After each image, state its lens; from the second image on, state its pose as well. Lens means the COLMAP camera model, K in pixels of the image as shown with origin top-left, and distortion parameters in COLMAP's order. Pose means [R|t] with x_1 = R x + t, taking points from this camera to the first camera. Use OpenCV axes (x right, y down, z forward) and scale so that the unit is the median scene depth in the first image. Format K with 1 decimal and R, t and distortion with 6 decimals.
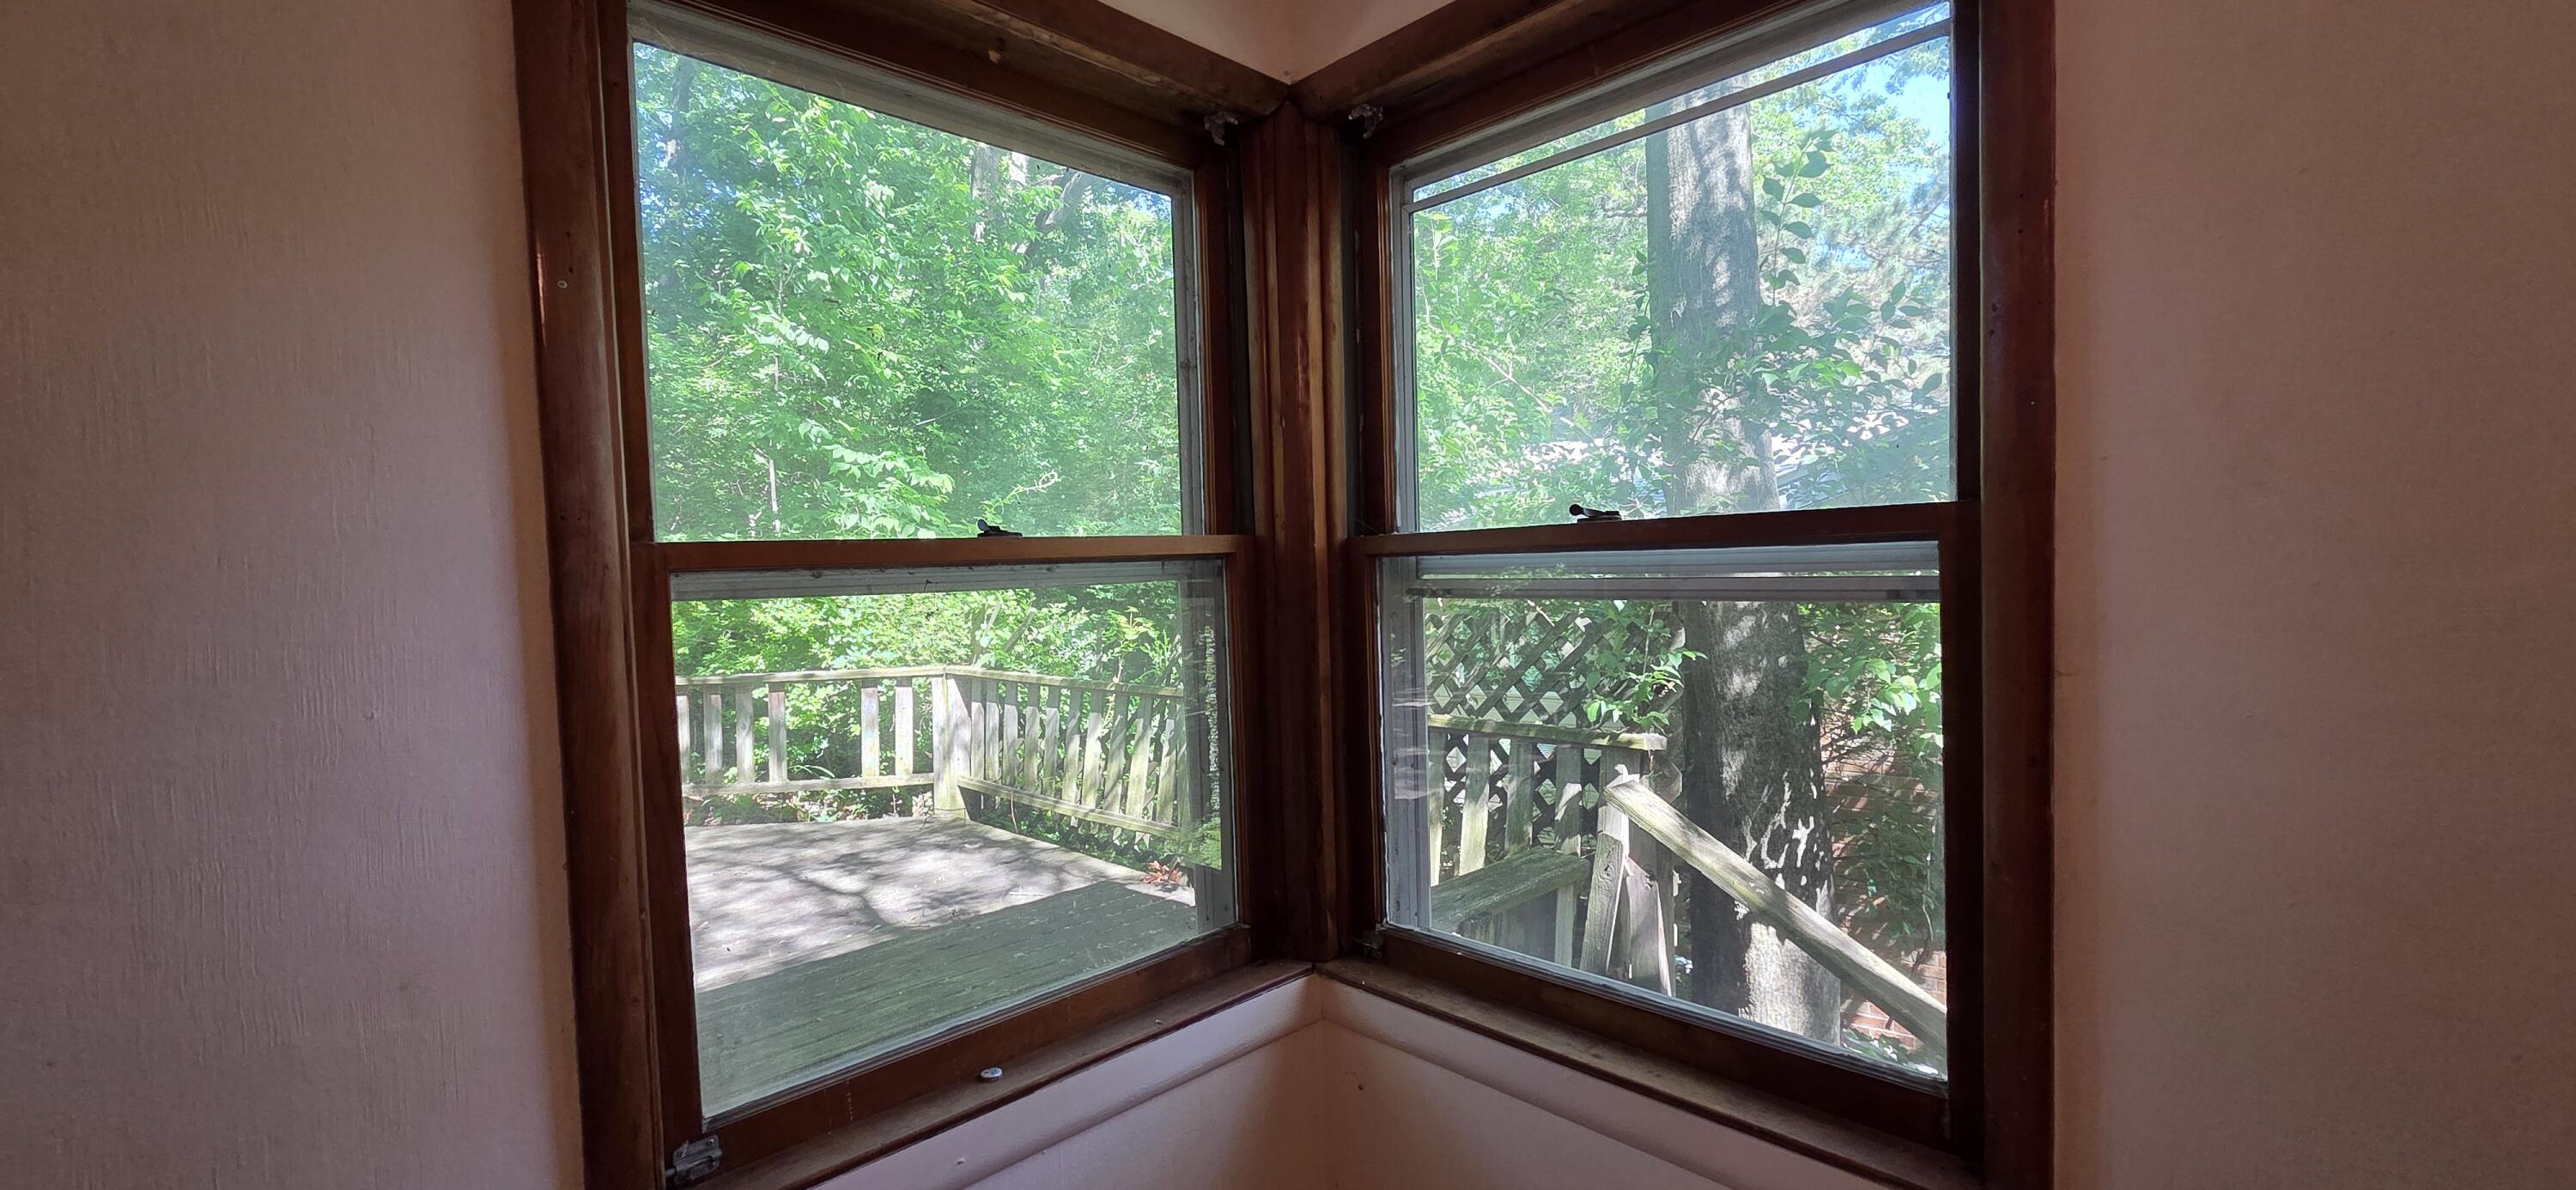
lens RADIAL K [[1054.5, 0, 1291.6], [0, 1054.5, 600.3], [0, 0, 1]] dist [0.001784, 0.000408]
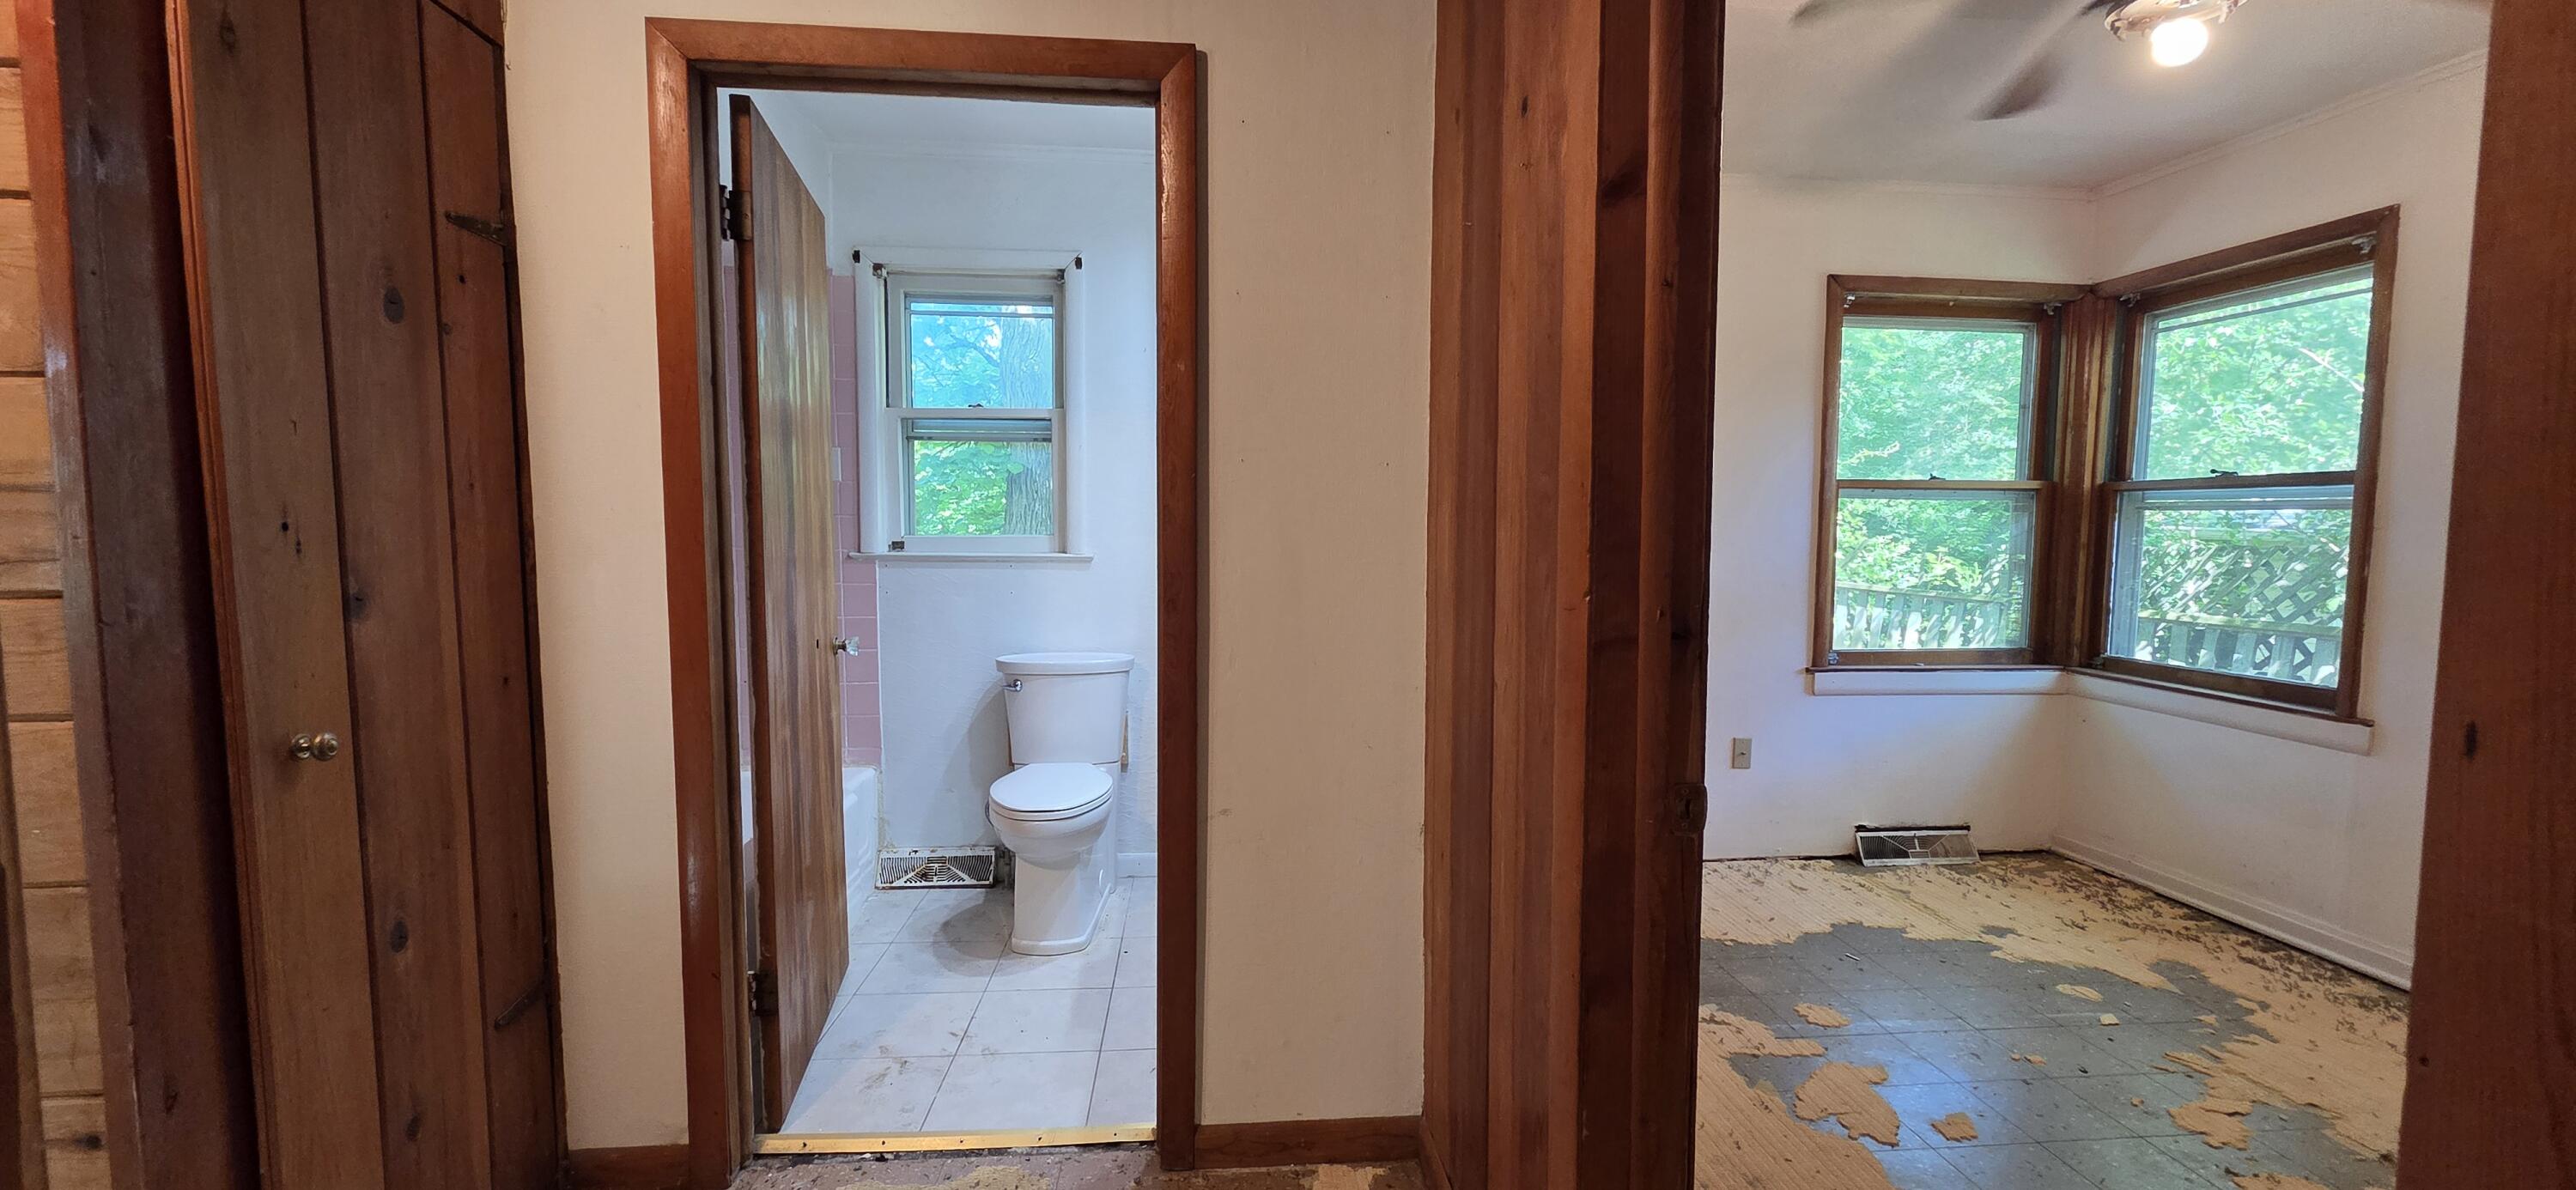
lens RADIAL K [[1054.5, 0, 1291.6], [0, 1054.5, 600.3], [0, 0, 1]] dist [0.001784, 0.000408]
pose [[0.776387, 0.083243, -0.624735, 0.135922], [-0.055553, 0.996420, 0.063729, 0.142296], [0.627804, -0.014773, 0.778232, -1.826455]]
